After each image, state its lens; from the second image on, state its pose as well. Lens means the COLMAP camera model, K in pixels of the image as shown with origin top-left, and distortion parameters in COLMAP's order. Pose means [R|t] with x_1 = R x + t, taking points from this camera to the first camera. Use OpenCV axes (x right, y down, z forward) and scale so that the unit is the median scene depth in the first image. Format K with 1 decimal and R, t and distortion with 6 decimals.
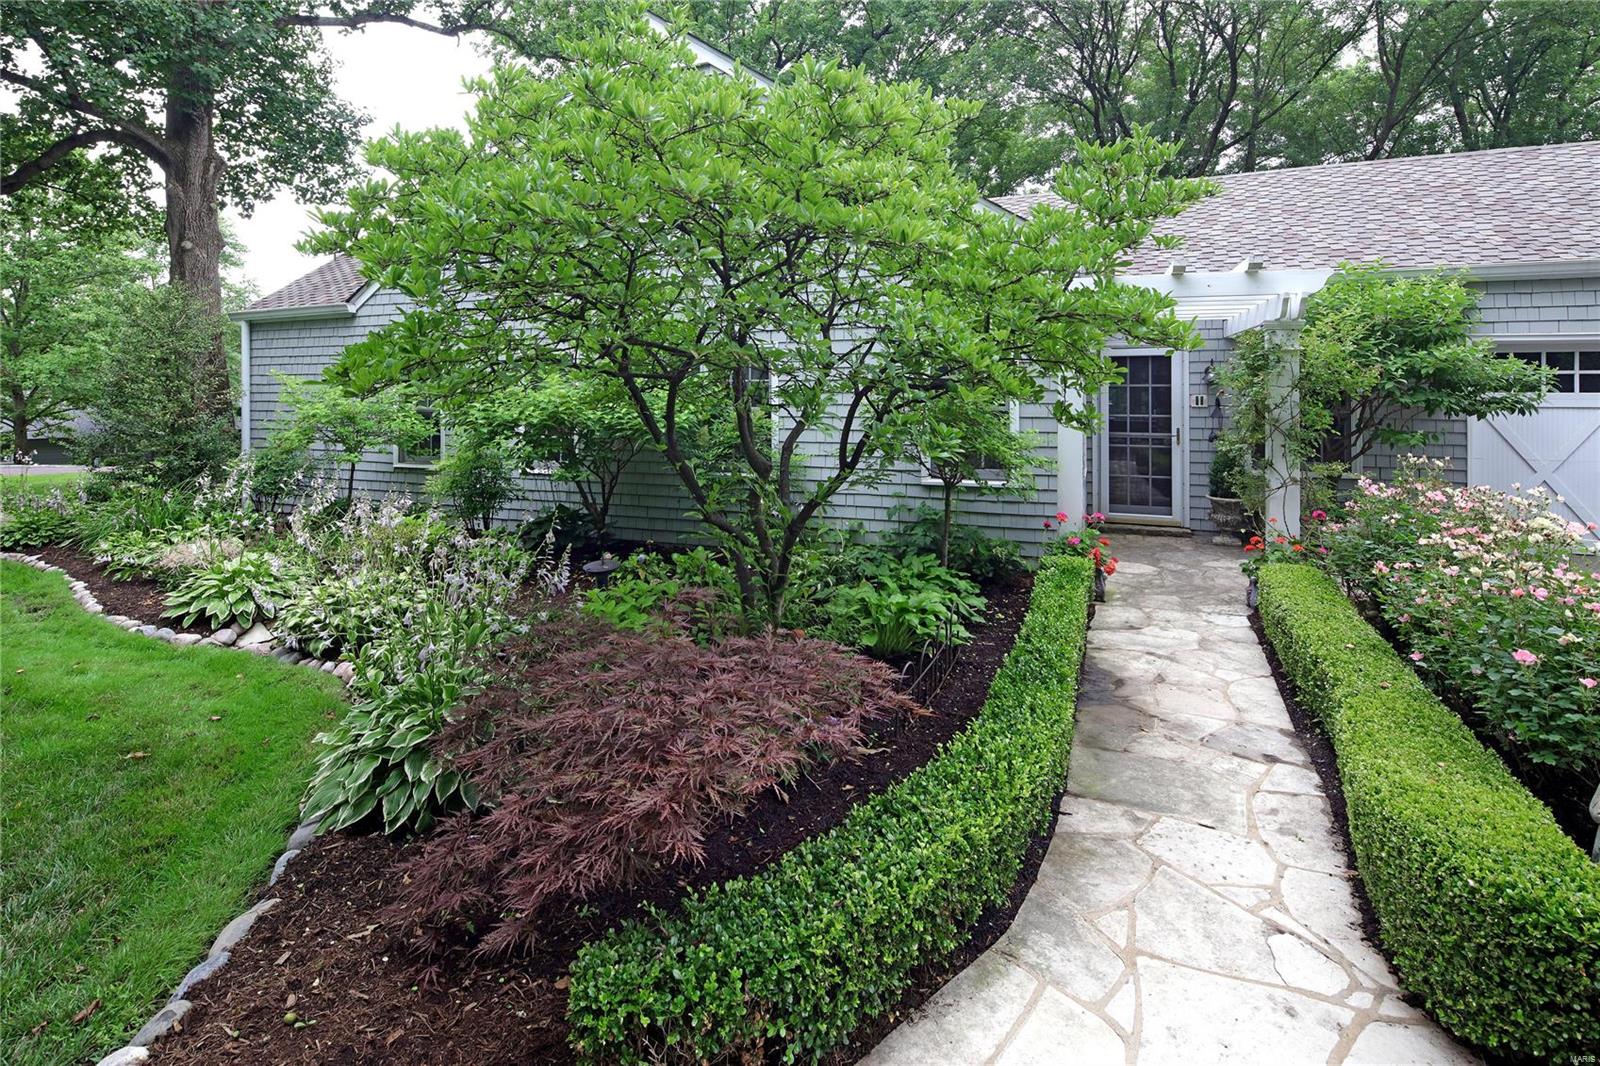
lens RADIAL K [[784.1, 0, 799.9], [0, 784.1, 413.4], [0, 0, 1]] dist [0.000102, 0.000026]
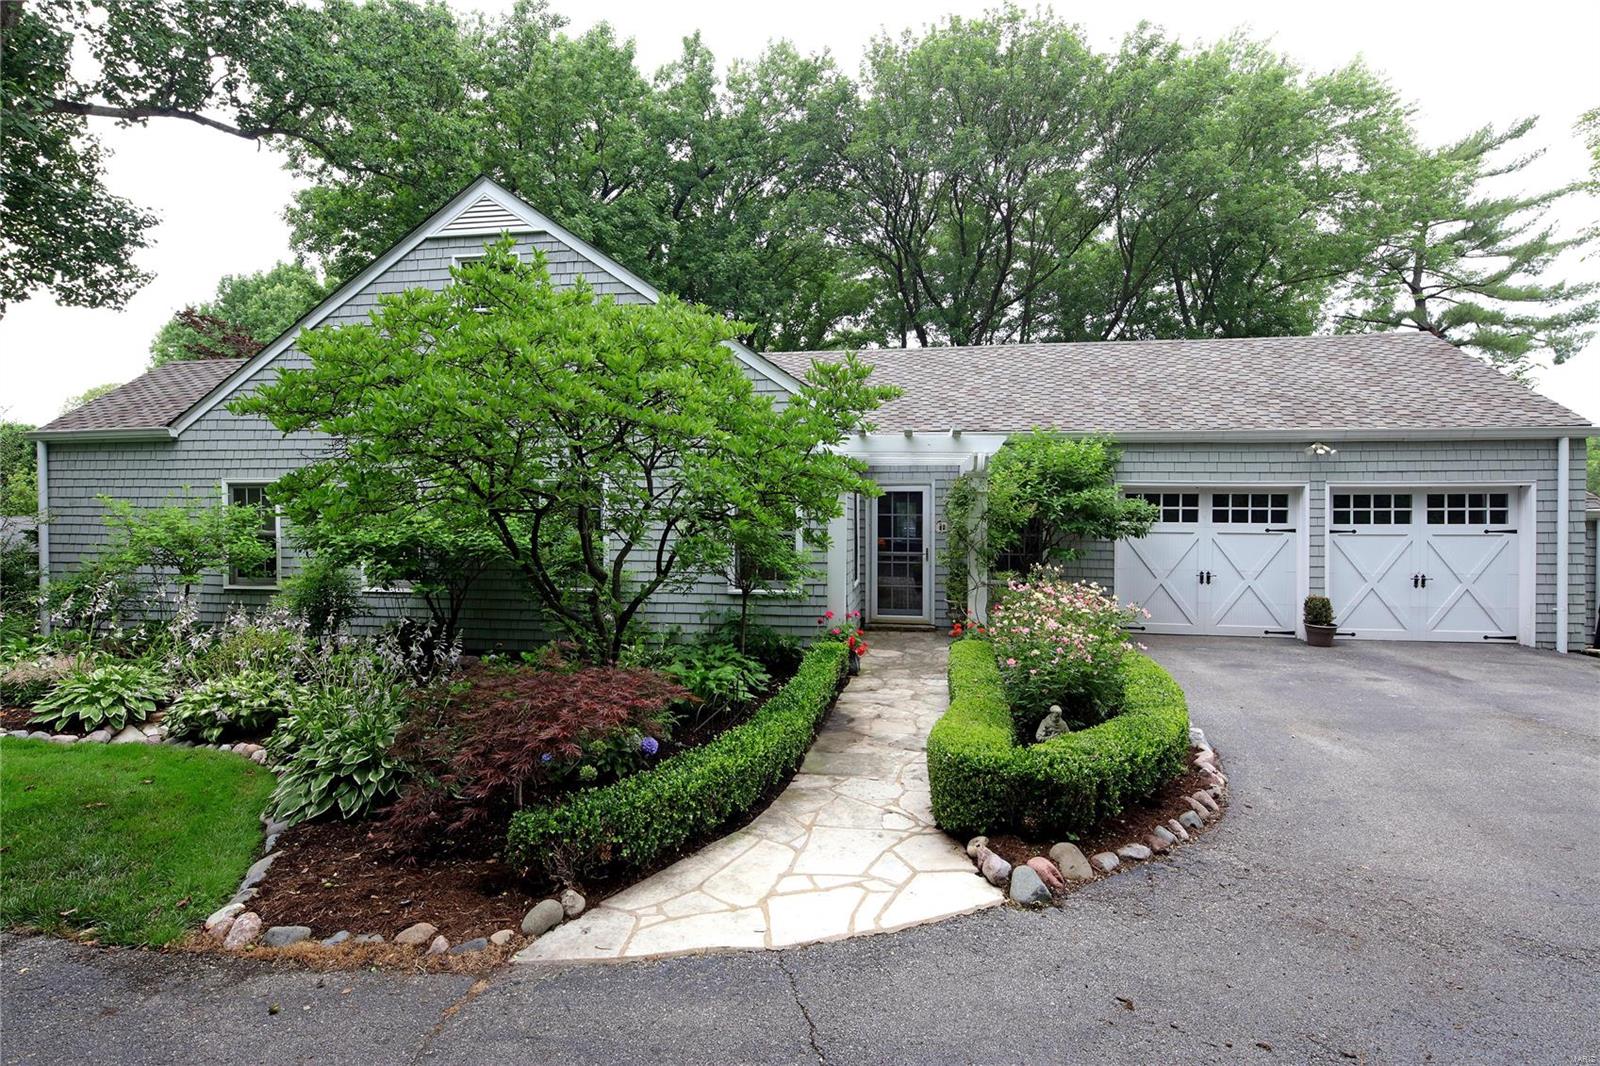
lens RADIAL K [[799.2, 0, 796.8], [0, 799.2, 542.2], [0, 0, 1]] dist [0.001285, 0.000022]
pose [[0.978125, -0.001273, 0.208014, -0.001605], [-0.000049, 0.999980, 0.006348, 0.000785], [-0.208018, -0.006219, 0.978105, -0.304546]]
